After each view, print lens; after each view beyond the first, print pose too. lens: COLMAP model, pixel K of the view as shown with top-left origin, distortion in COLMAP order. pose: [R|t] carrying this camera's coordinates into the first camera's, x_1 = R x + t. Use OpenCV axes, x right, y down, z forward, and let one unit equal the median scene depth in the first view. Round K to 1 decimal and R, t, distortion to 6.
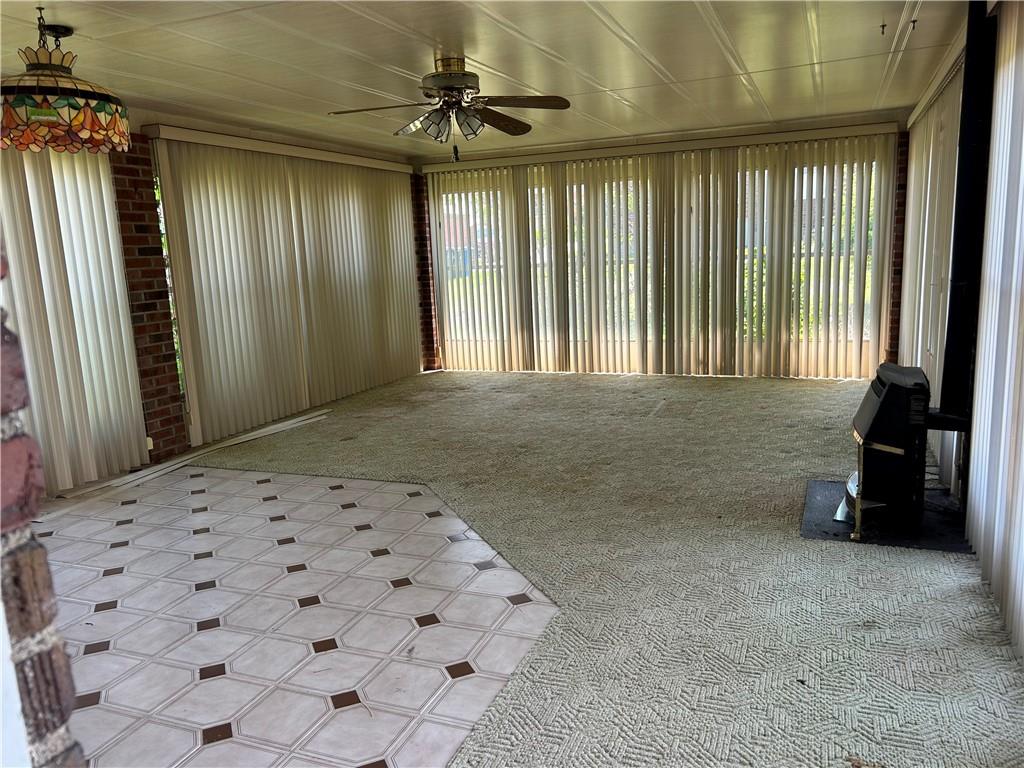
lens RADIAL K [[763.5, 0, 518.9], [0, 763.5, 390.6], [0, 0, 1]] dist [0.028265, -0.032123]
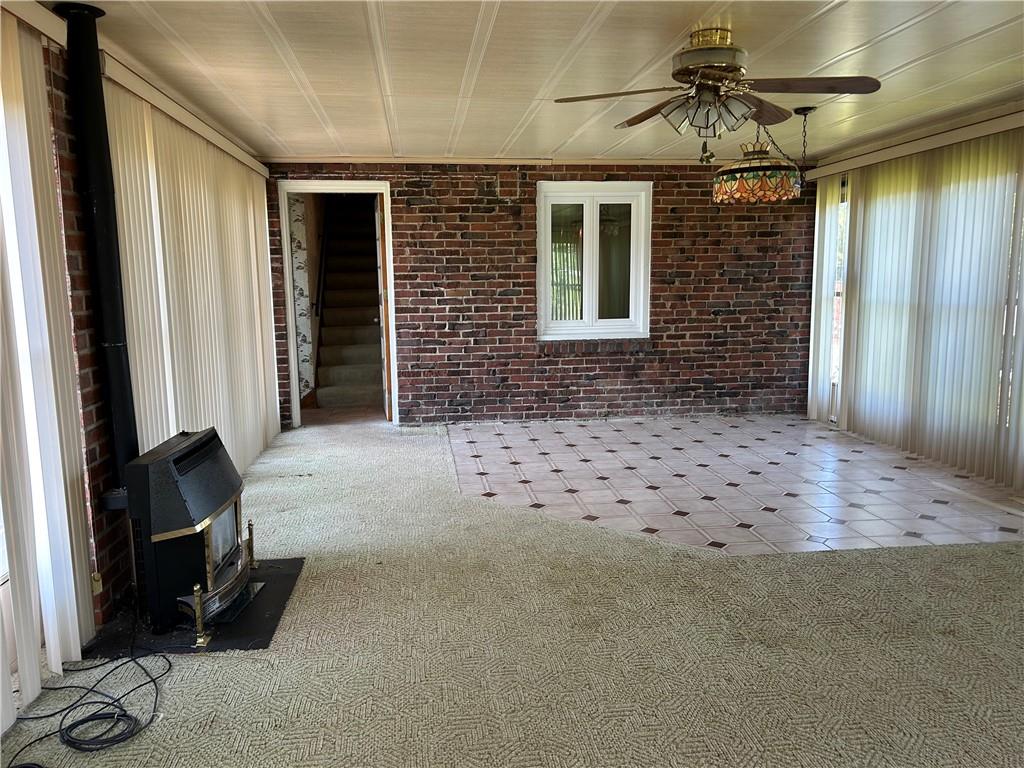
lens RADIAL K [[763.5, 0, 516.0], [0, 763.5, 381.6], [0, 0, 1]] dist [0.028265, -0.032123]
pose [[-0.873232, 0.121131, -0.472009, 0.590917], [-0.038798, 0.948256, 0.315127, -0.401908], [0.485757, 0.293492, -0.823348, 1.969555]]
